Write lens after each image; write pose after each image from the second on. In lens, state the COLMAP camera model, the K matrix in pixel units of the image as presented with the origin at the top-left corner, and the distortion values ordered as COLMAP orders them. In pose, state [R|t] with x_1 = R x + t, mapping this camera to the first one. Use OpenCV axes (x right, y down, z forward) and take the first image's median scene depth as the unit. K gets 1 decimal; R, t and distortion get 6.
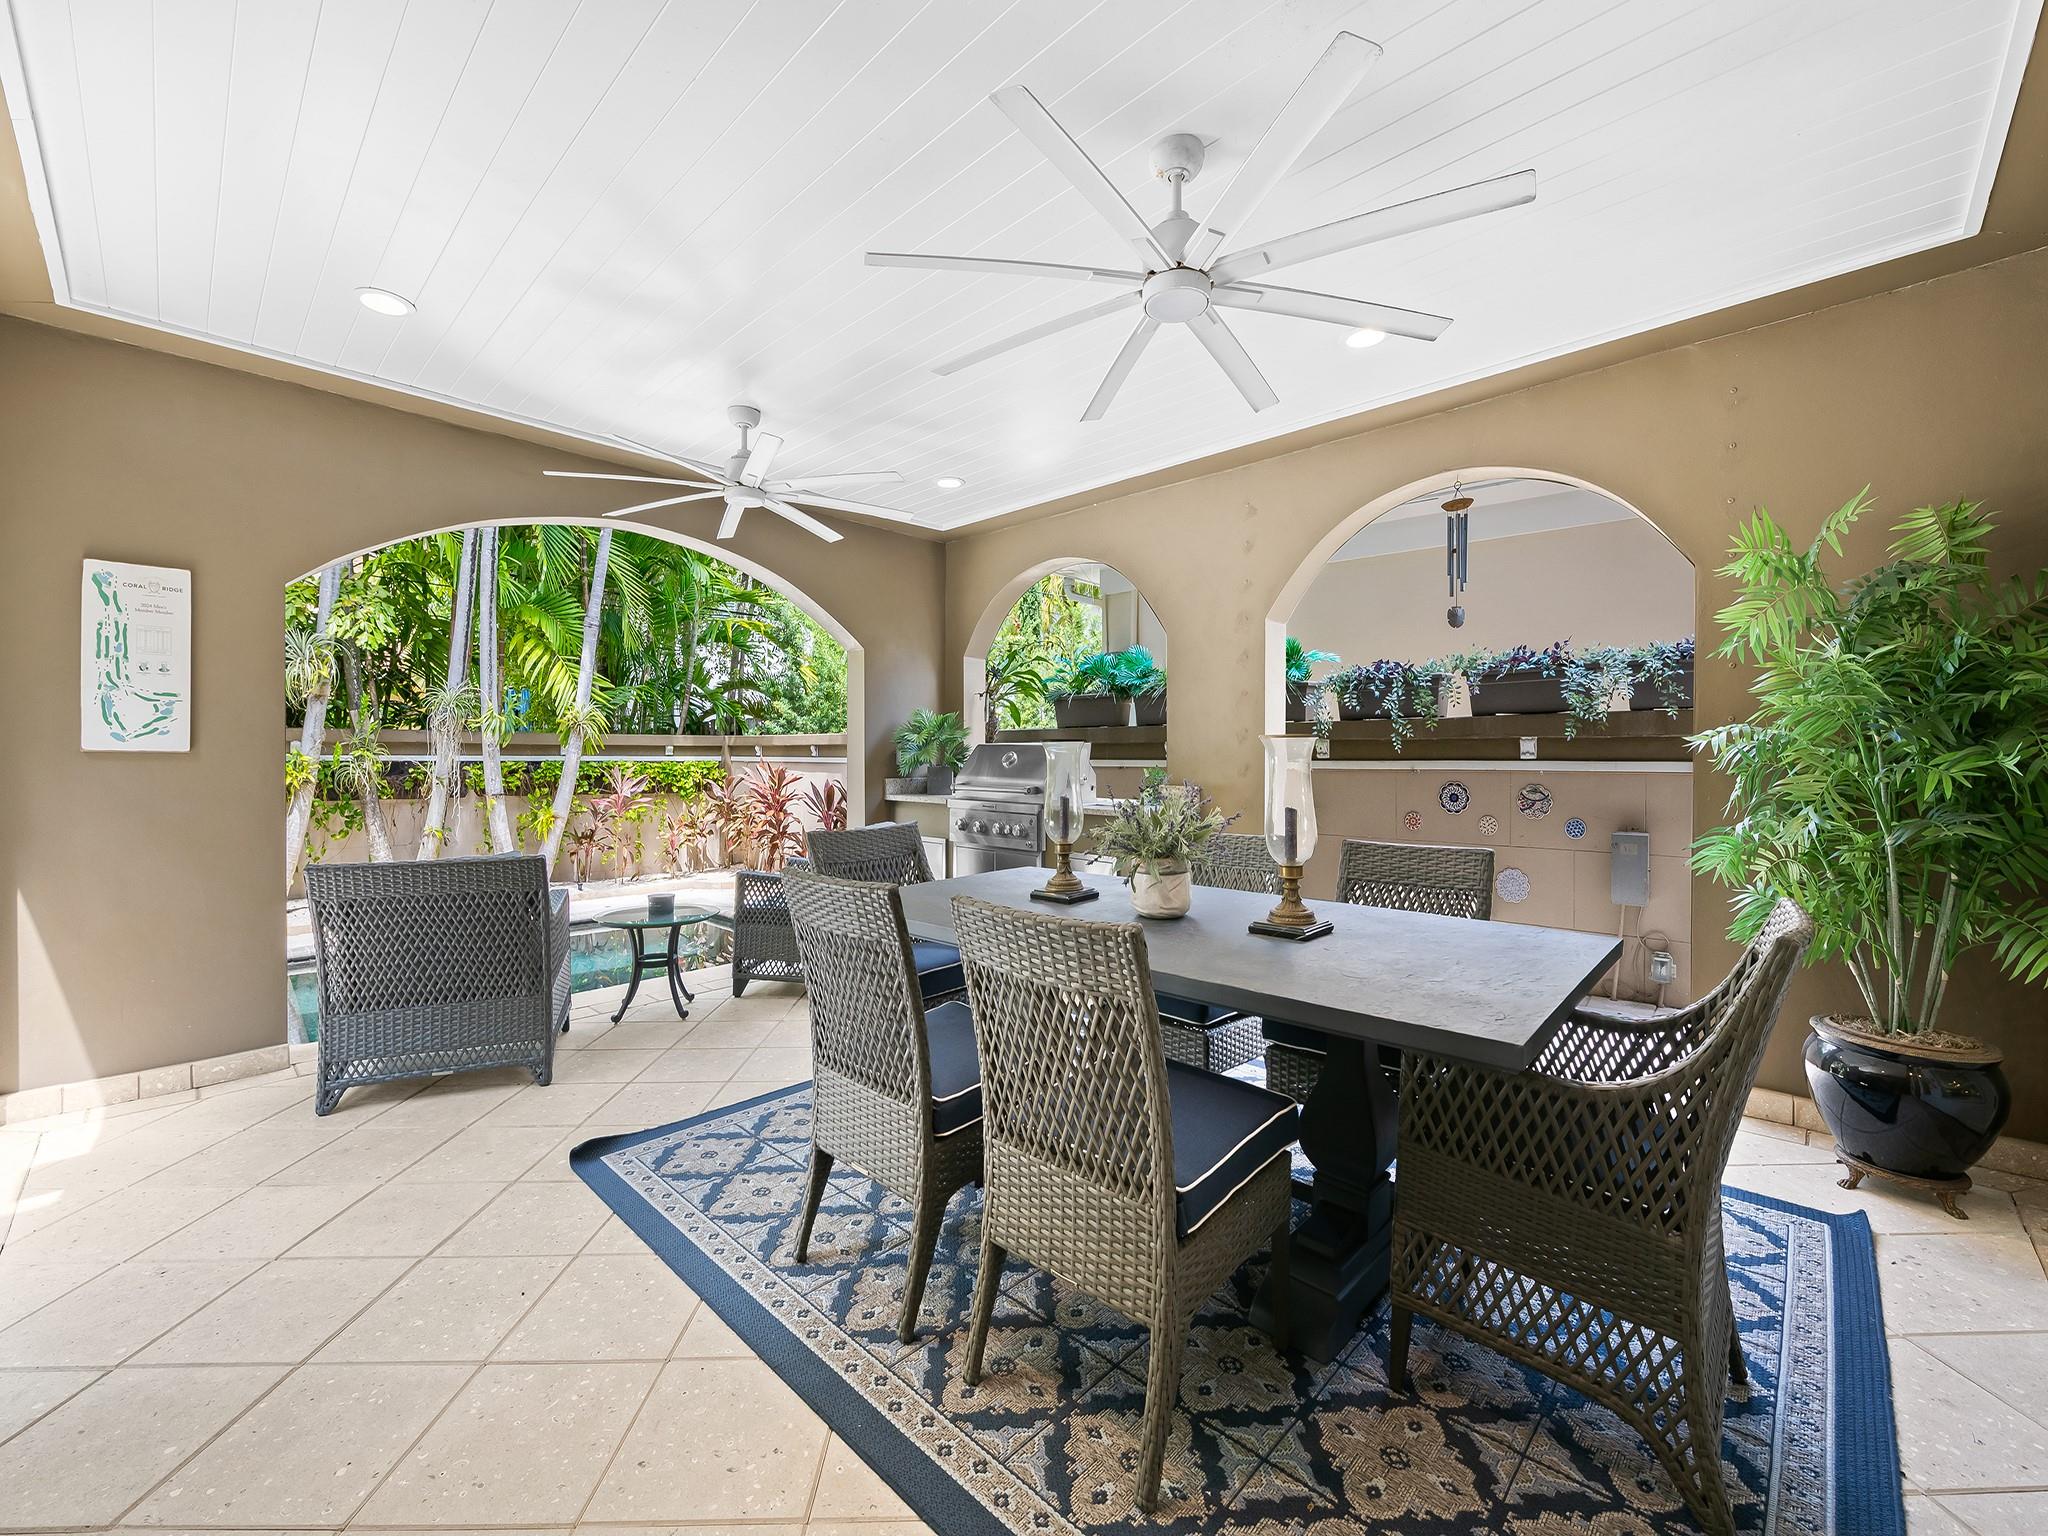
lens RADIAL K [[845.5, 0, 1038.8], [0, 845.5, 763.8], [0, 0, 1]] dist [-0.012929, -0.000765]
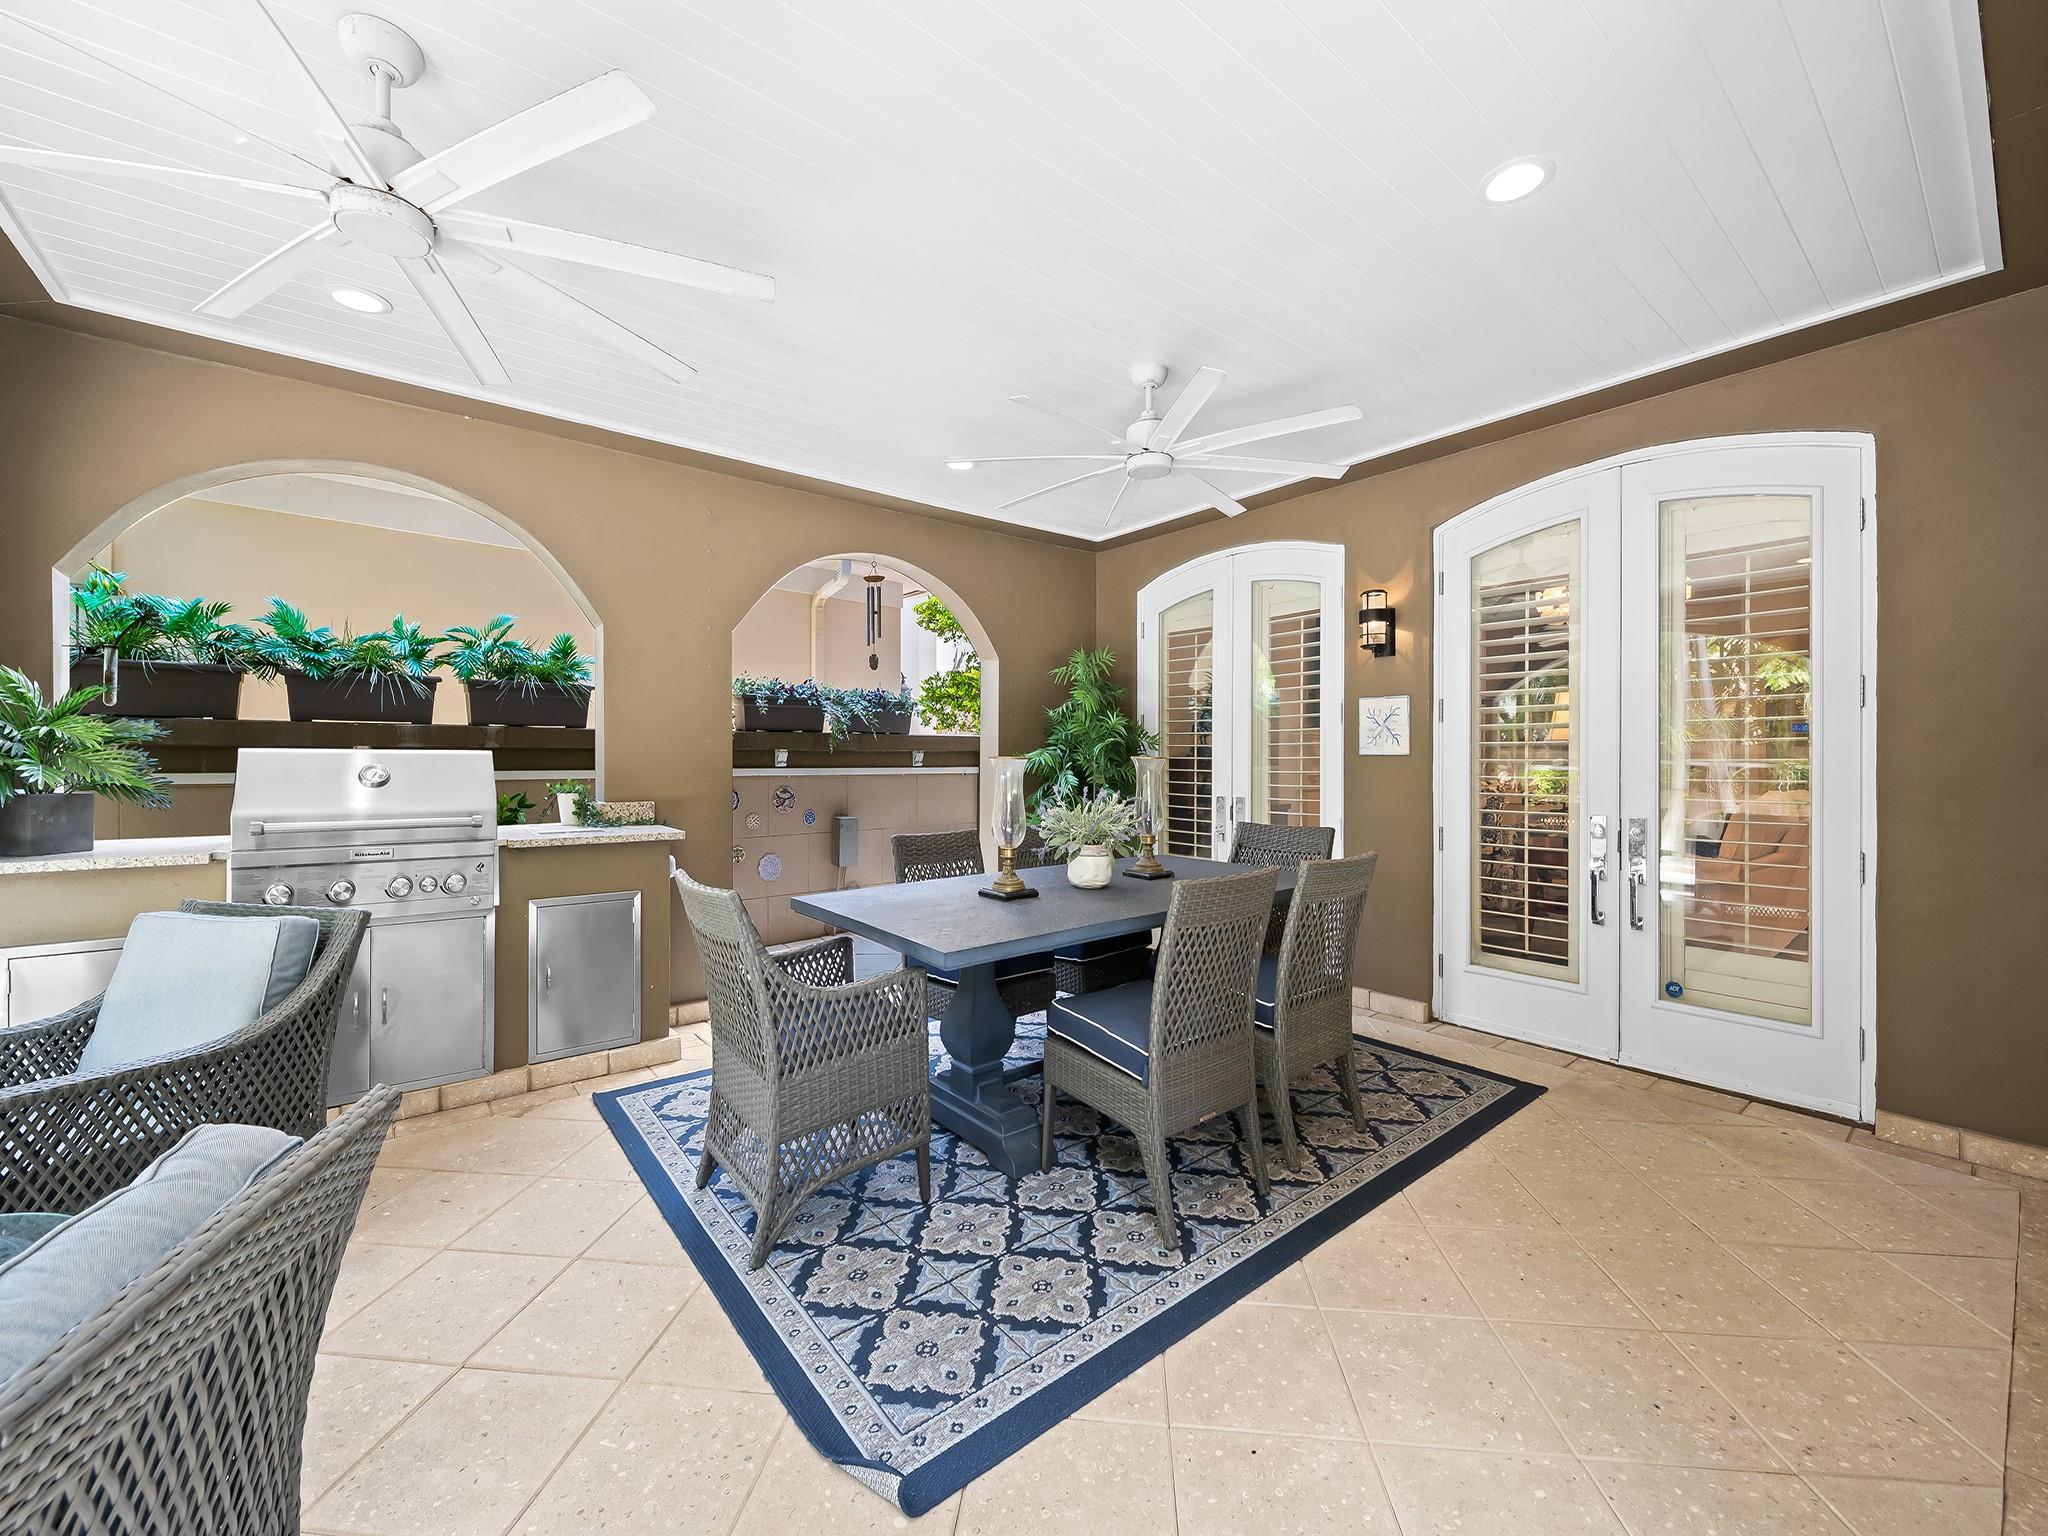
lens RADIAL K [[821.3, 0, 1036.2], [0, 821.3, 759.1], [0, 0, 1]] dist [-0.016326, -0.000487]
pose [[0.113025, 0.000716, 0.993592, -0.767849], [0.002757, 0.999996, -0.001034, -0.018364], [-0.993588, 0.002856, 0.113023, 0.605303]]
